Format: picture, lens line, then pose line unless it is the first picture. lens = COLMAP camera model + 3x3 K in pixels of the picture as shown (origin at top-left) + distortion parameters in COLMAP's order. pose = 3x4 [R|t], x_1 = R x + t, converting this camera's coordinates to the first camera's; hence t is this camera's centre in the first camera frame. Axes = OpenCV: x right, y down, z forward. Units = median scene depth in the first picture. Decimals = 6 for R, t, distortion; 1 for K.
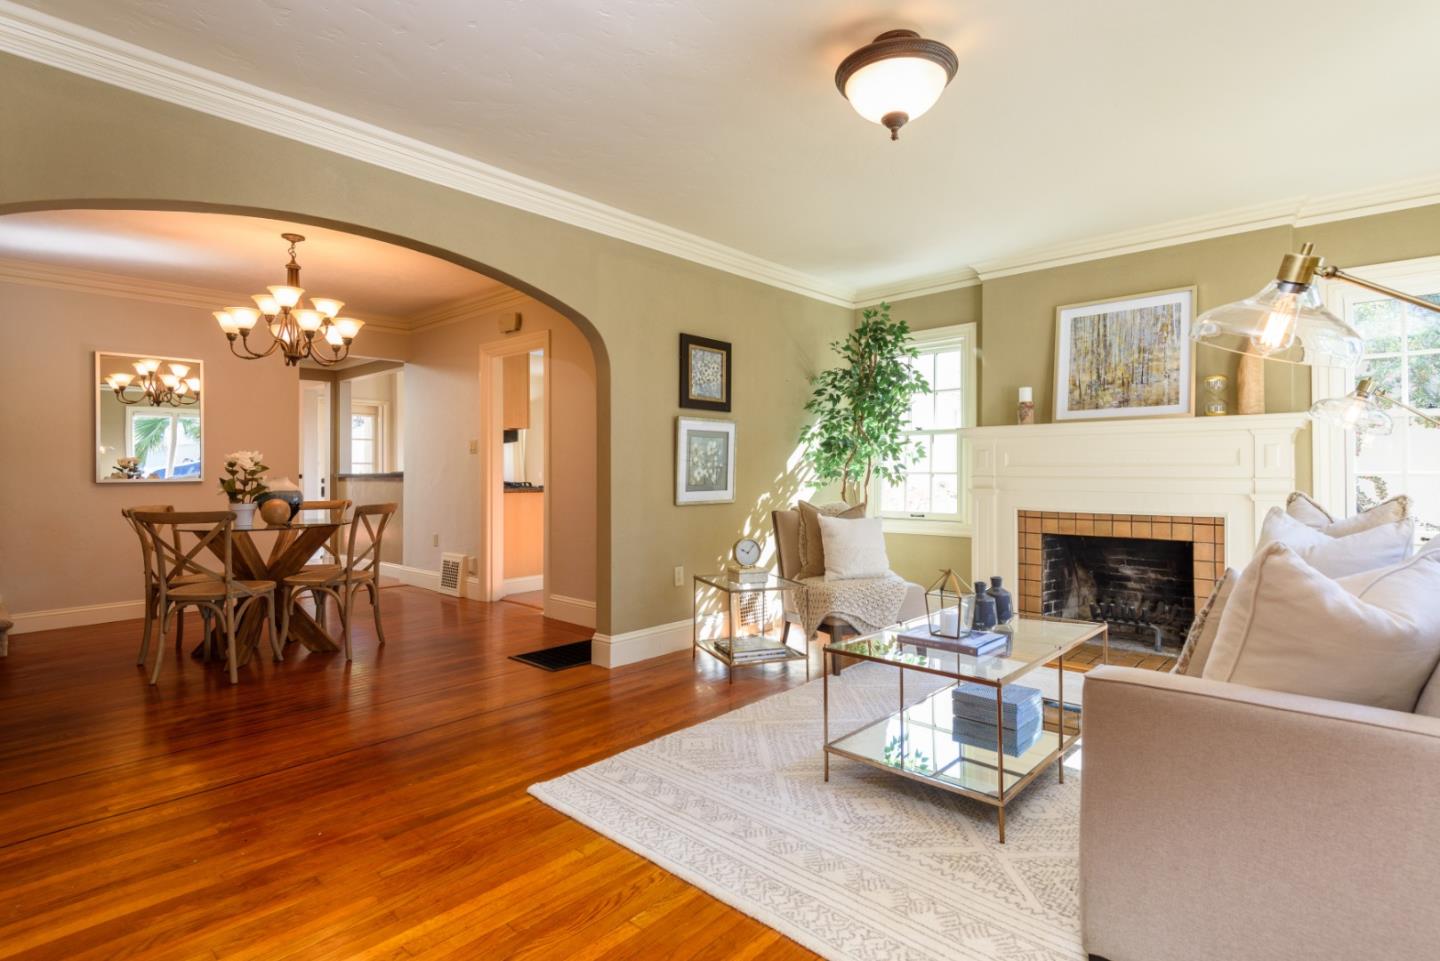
lens RADIAL K [[703.0, 0, 712.7], [0, 703.0, 471.6], [0, 0, 1]] dist [0.026554, -0.035903]
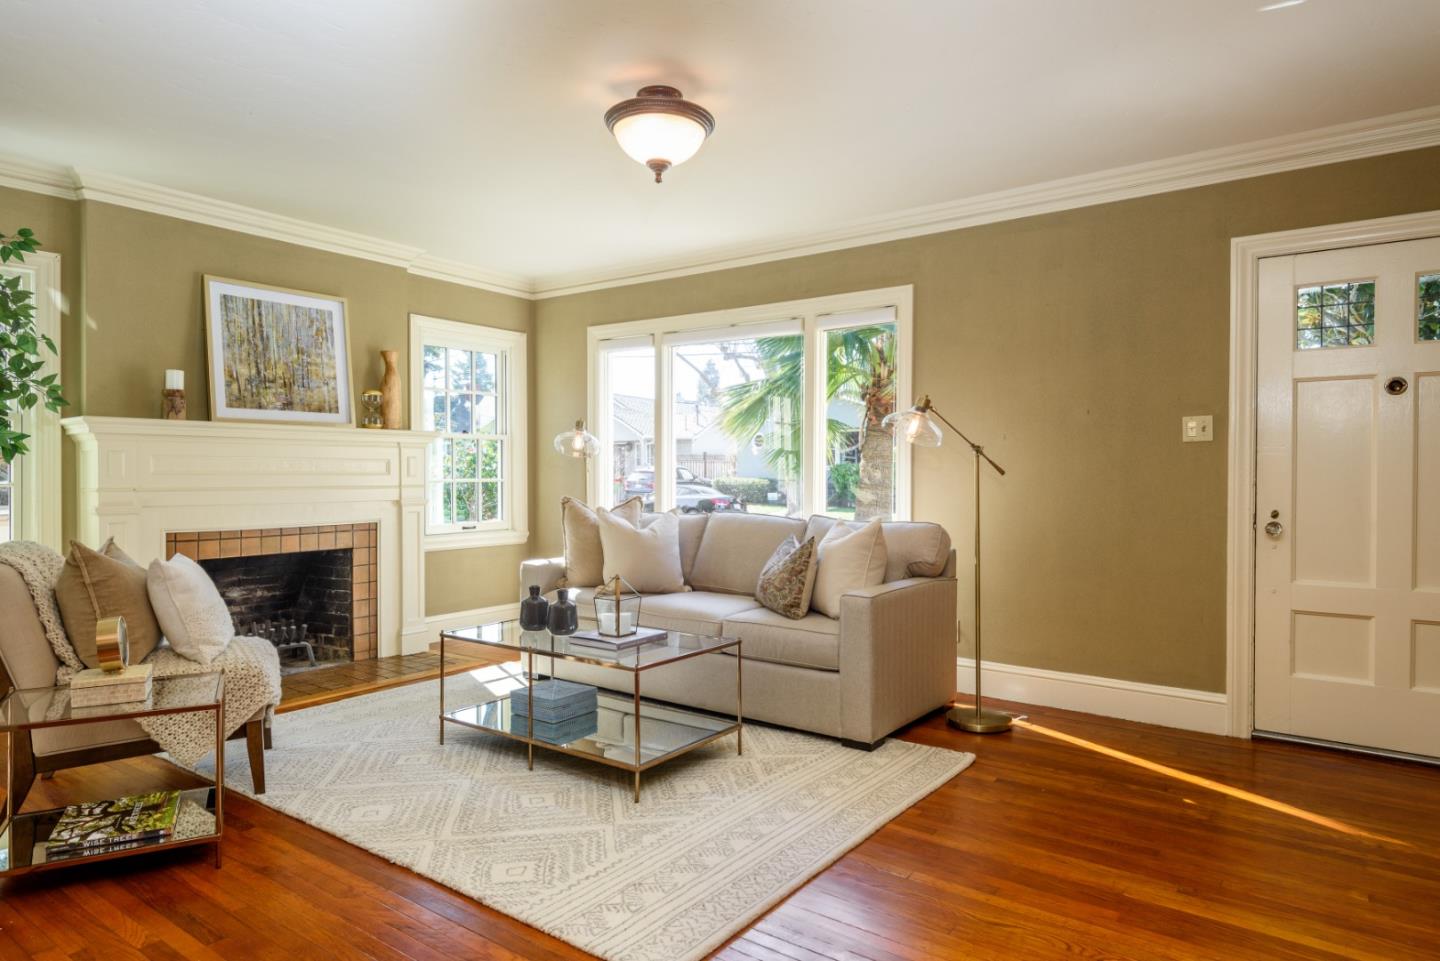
lens RADIAL K [[849.2, 0, 717.3], [0, 849.2, 482.6], [0, 0, 1]] dist [0.003416, 0.000110]
pose [[-0.104583, -0.012857, 0.994433, -0.551630], [-0.003821, 0.999914, 0.012526, -0.013034], [-0.994509, -0.002490, -0.104623, 0.544371]]
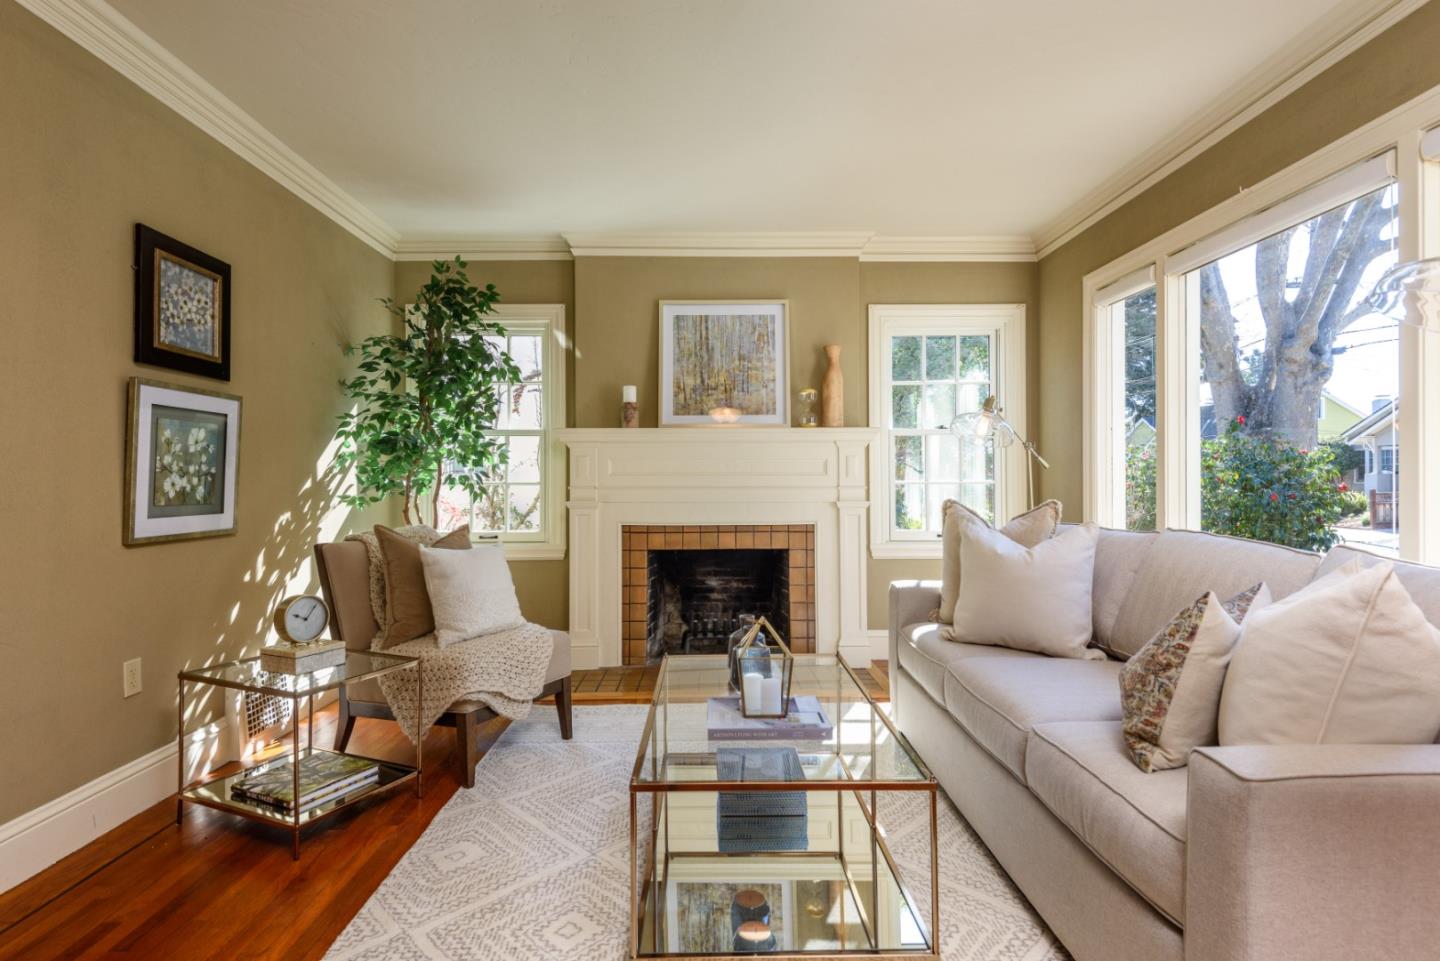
lens RADIAL K [[726.1, 0, 720.0], [0, 726.1, 480.5], [0, 0, 1]] dist [0.048194, -0.034802]
pose [[0.722170, 0.000160, 0.691716, -0.110602], [0.001608, 0.999997, -0.001910, 0.001164], [-0.691714, 0.002491, 0.722167, 0.278194]]
